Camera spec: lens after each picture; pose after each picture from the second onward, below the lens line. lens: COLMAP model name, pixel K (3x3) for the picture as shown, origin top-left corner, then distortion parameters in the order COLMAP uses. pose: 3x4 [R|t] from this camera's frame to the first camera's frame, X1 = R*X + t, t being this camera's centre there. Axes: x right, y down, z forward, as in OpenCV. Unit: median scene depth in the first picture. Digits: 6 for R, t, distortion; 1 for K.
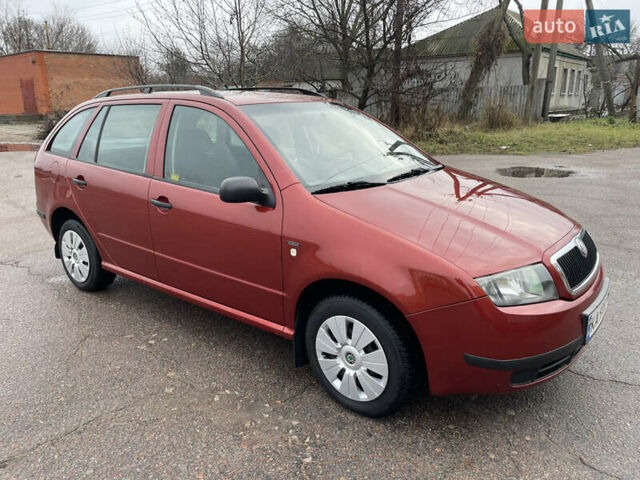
lens RADIAL K [[488.0, 0, 313.2], [0, 488.0, 241.4], [0, 0, 1]] dist [0.063806, -0.087092]
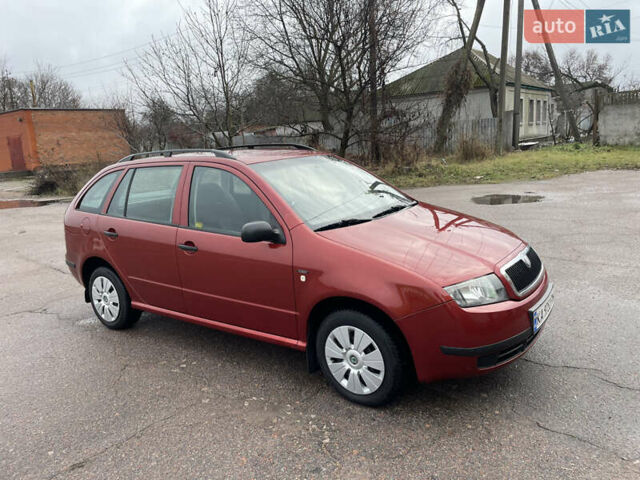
lens RADIAL K [[488.0, 0, 323.0], [0, 488.0, 234.5], [0, 0, 1]] dist [0.063806, -0.087092]
pose [[0.997080, -0.061880, 0.044738, -0.027140], [0.065575, 0.994091, -0.086508, 0.015689], [-0.039120, 0.089189, 0.995246, -0.190952]]
